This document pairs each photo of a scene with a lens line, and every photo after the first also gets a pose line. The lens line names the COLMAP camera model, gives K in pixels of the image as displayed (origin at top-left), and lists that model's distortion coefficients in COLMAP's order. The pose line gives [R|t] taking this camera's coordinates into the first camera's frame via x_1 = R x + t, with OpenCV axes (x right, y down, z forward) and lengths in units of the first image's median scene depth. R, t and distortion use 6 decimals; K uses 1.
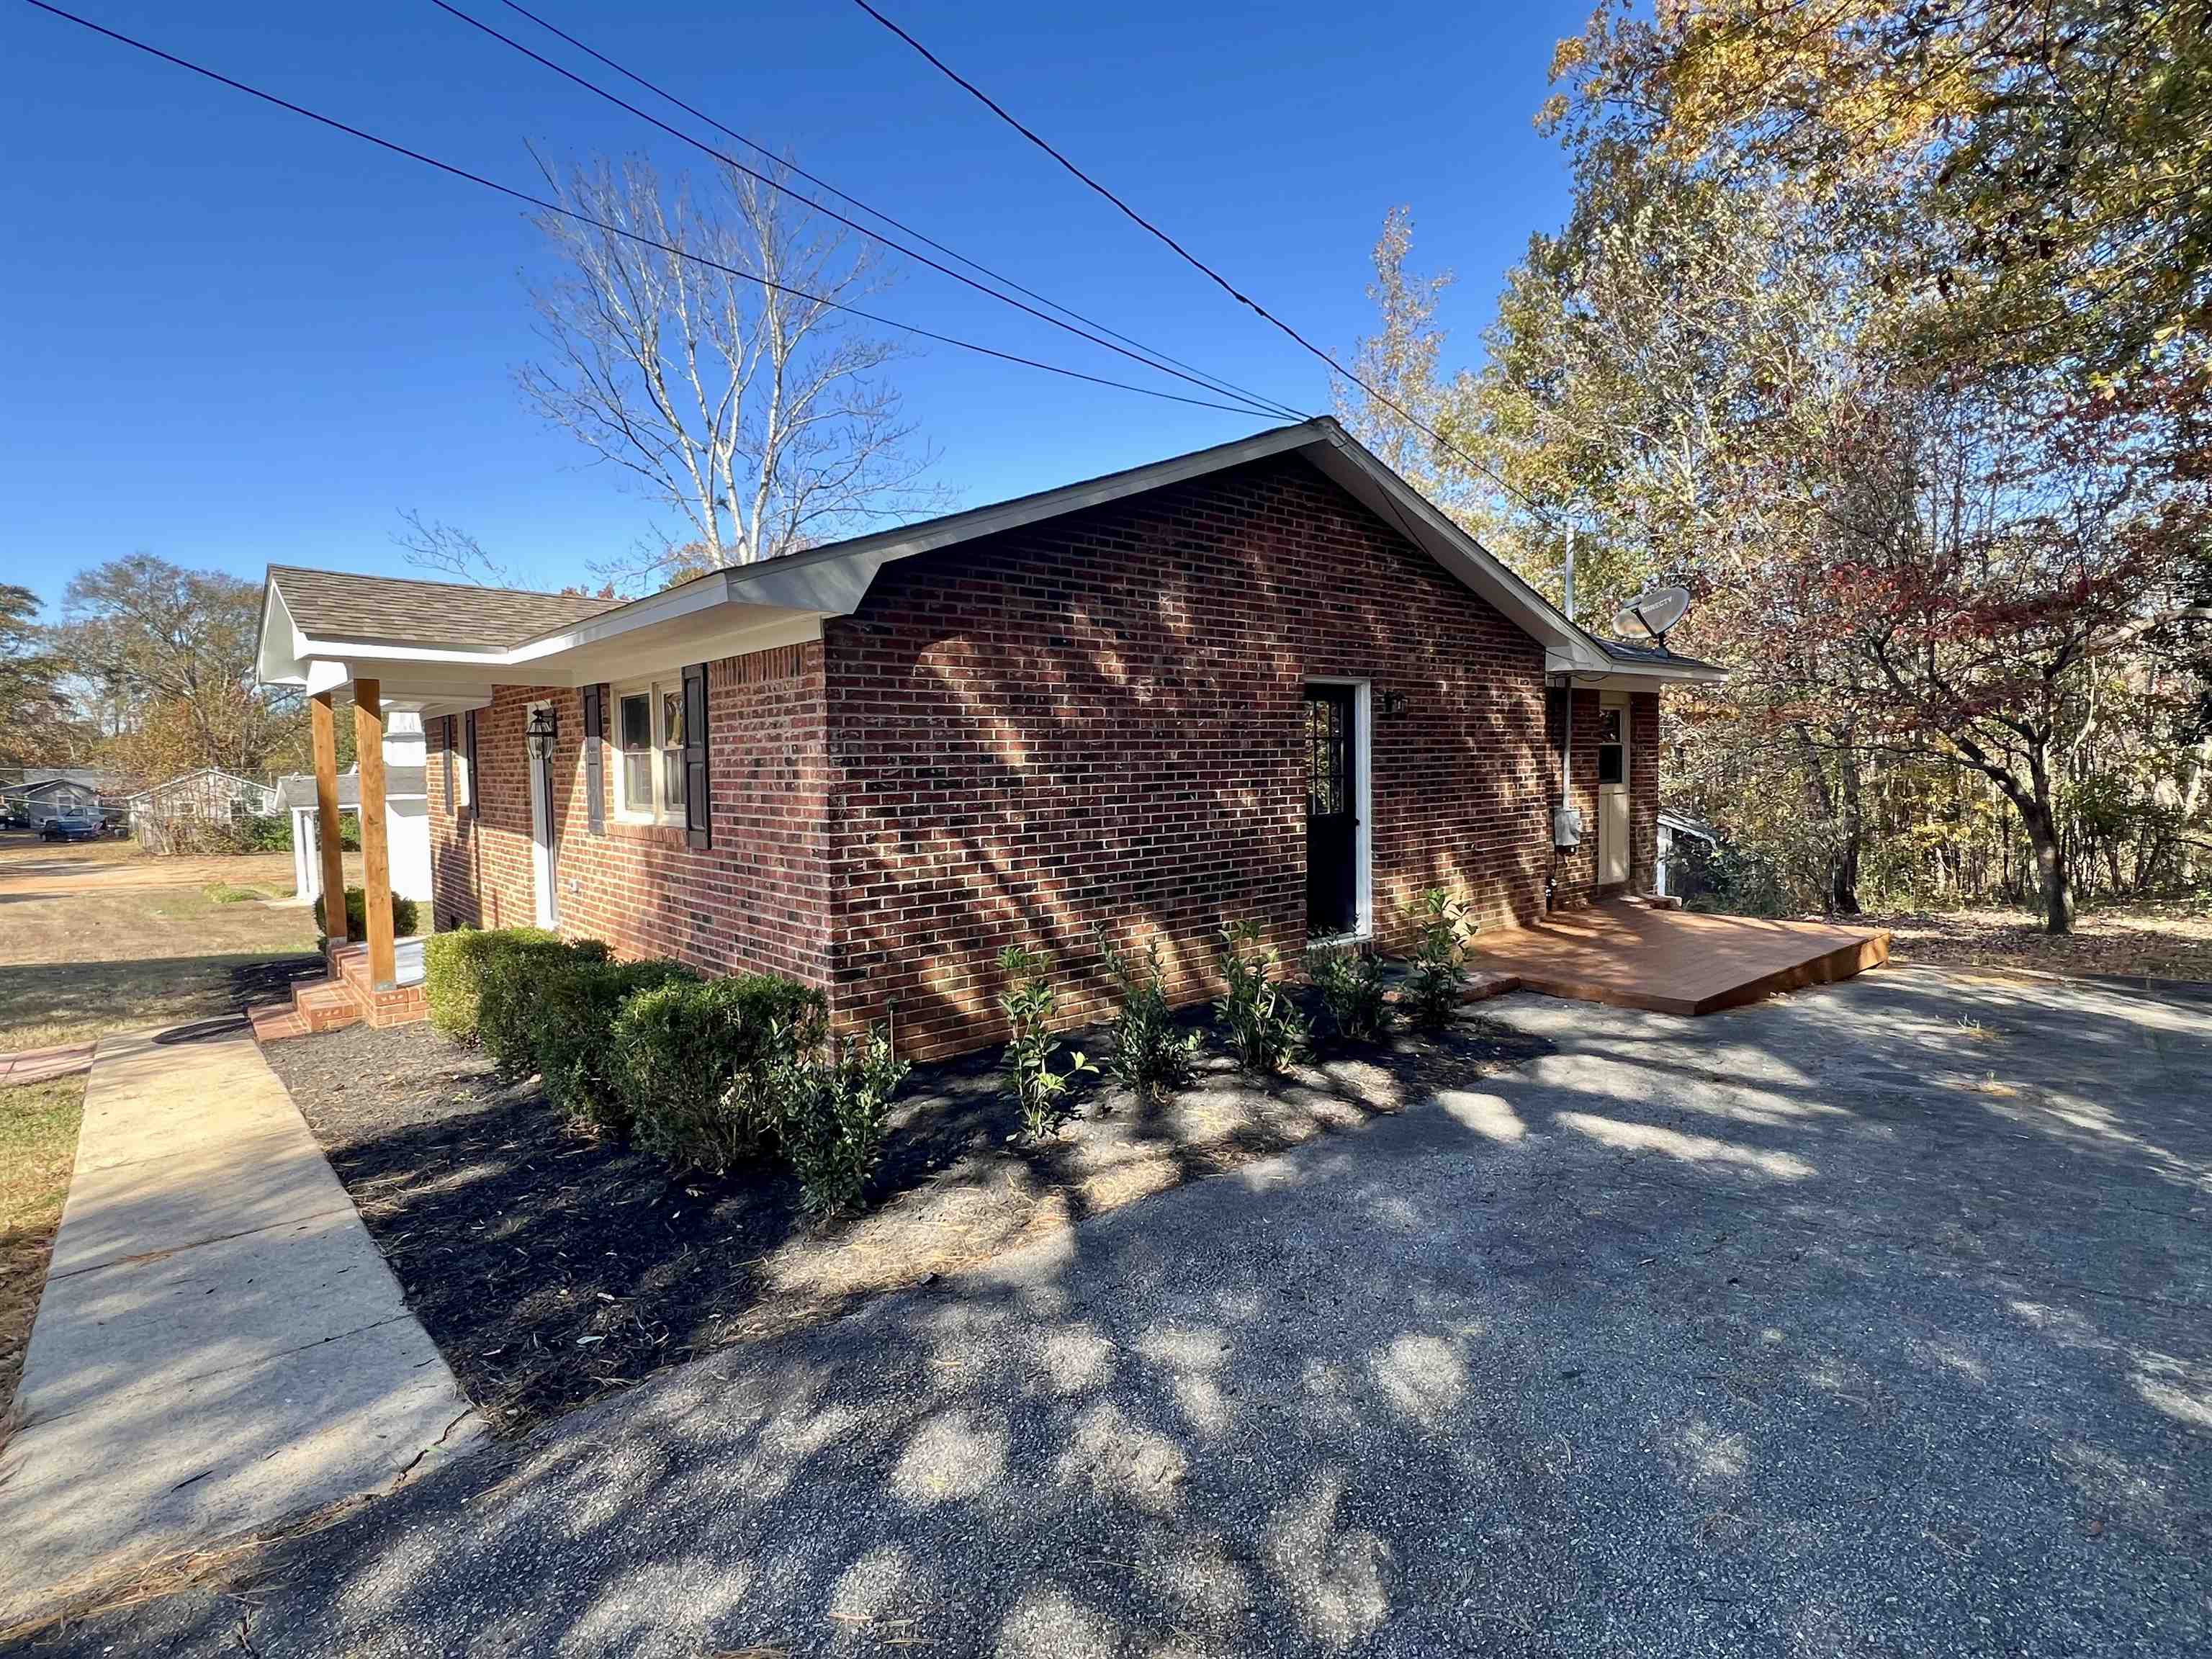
lens RADIAL K [[1118.9, 0, 1076.4], [0, 1118.9, 831.9], [0, 0, 1]] dist [-0.000215, -0.001466]
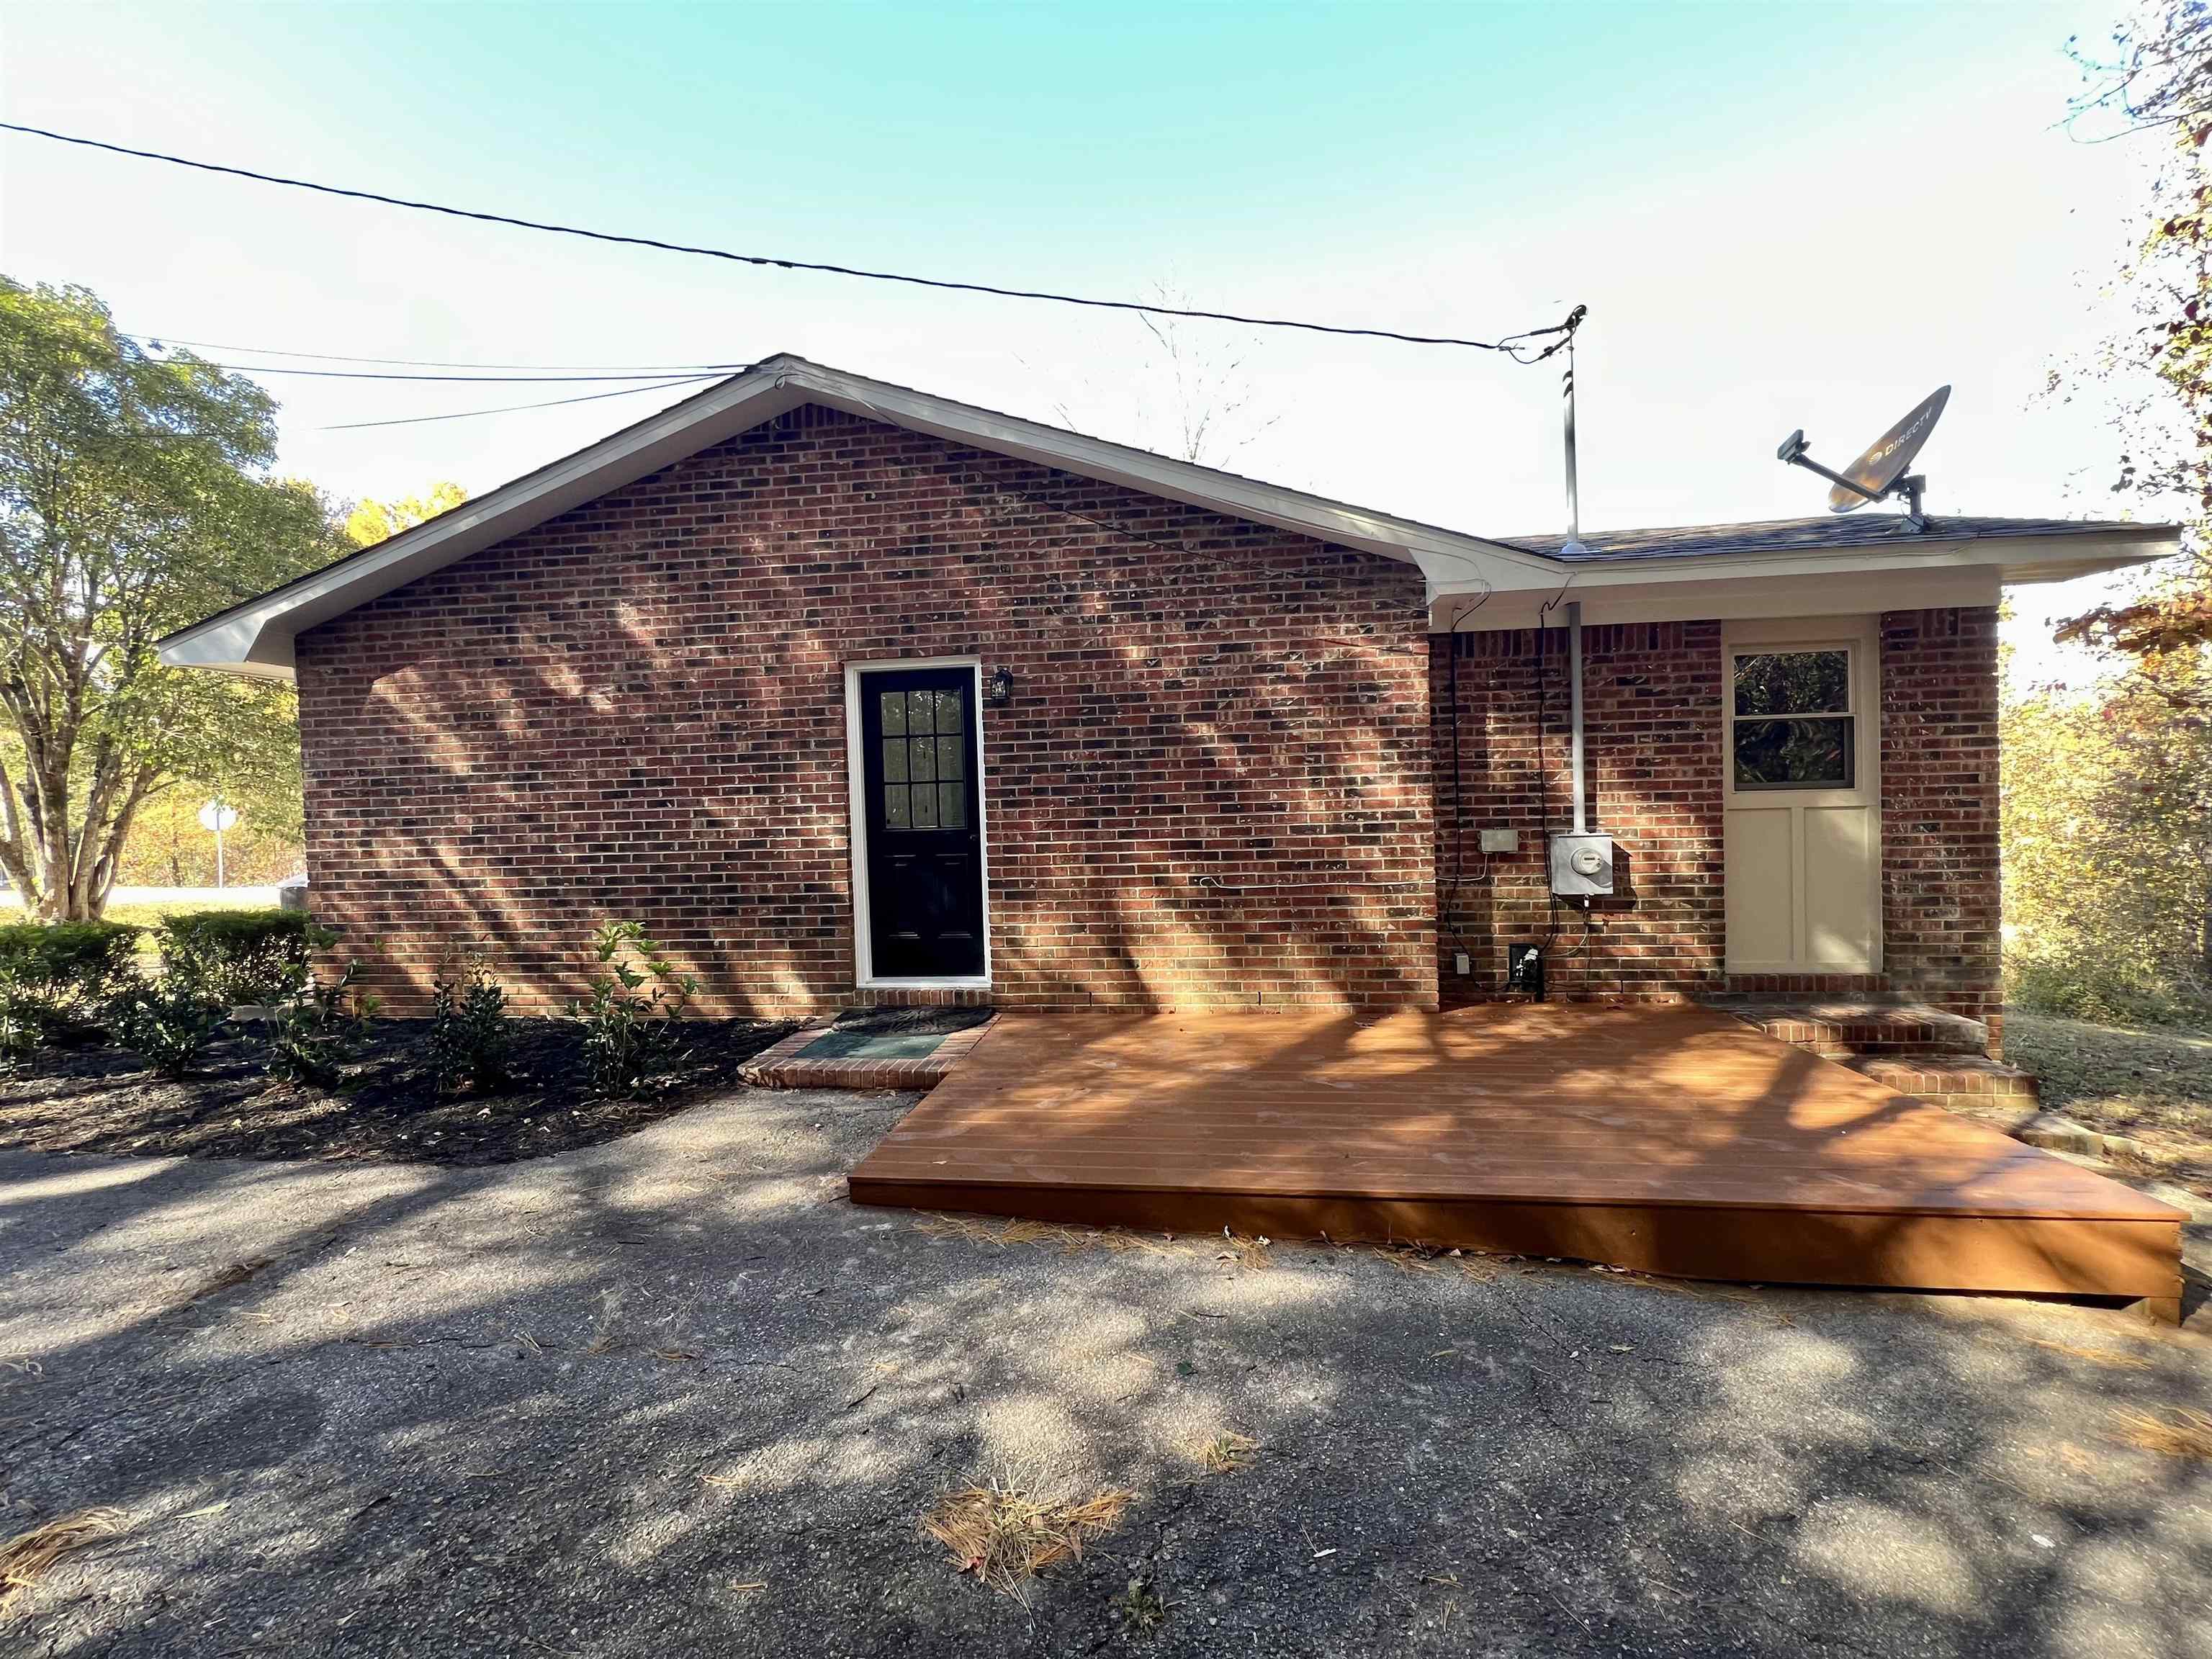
lens RADIAL K [[882.3, 0, 1101.4], [0, 882.3, 821.1], [0, 0, 1]] dist [-0.001560, 0.000267]
pose [[0.677583, 0.017230, -0.735244, 0.982730], [-0.031159, 0.999500, -0.005293, -0.026317], [0.734786, 0.026496, 0.677781, 0.816767]]
